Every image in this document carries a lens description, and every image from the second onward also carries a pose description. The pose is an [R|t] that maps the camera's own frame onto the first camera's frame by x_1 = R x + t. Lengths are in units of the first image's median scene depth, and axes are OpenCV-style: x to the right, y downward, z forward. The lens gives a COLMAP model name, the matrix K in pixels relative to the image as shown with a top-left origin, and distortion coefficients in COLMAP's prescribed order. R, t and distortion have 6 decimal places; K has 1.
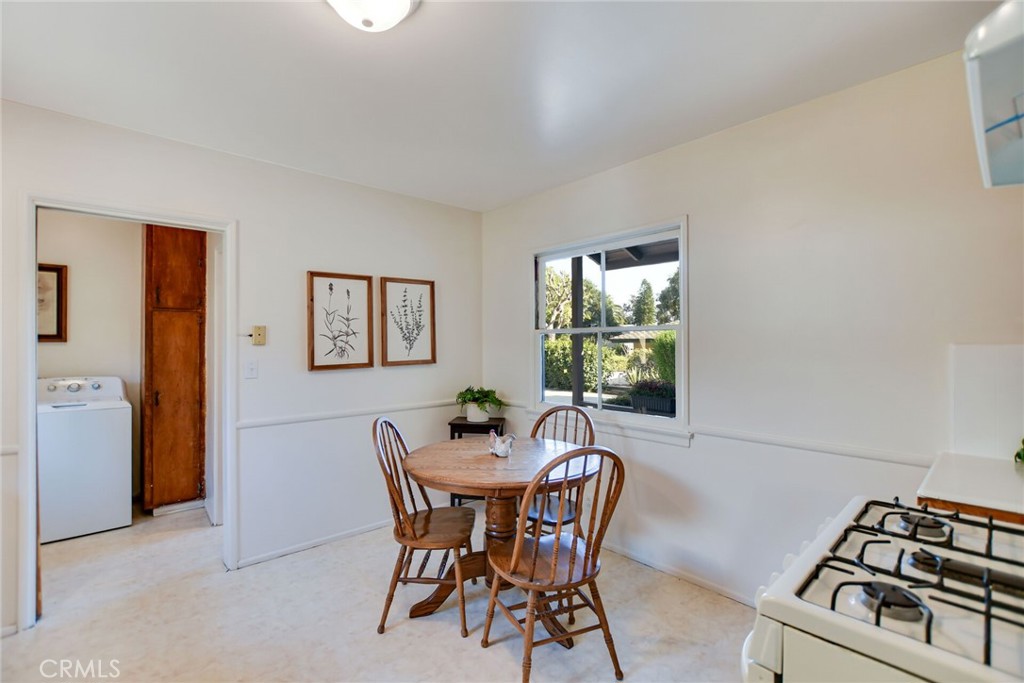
lens RADIAL K [[452.9, 0, 508.1], [0, 452.9, 340.4], [0, 0, 1]] dist [-0.017940, -0.000123]
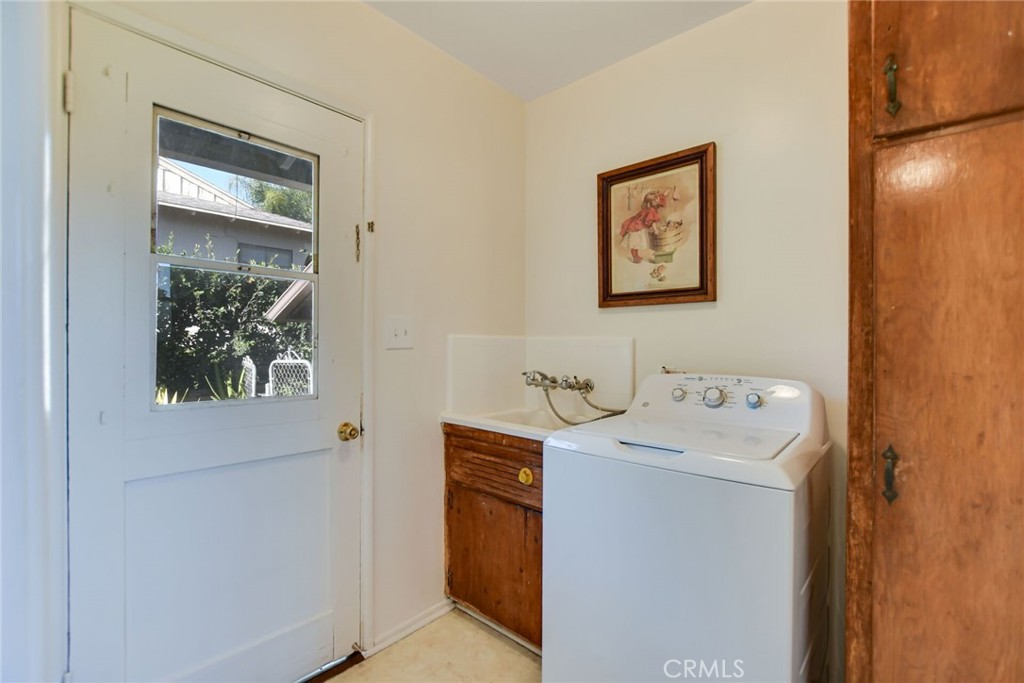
lens RADIAL K [[463.7, 0, 509.9], [0, 463.7, 344.4], [0, 0, 1]] dist [-0.002607, -0.000488]
pose [[0.107709, 0.002225, -0.994180, -0.530675], [0.002057, 0.999995, 0.002461, 0.050198], [0.994180, -0.002310, 0.107704, 0.740119]]
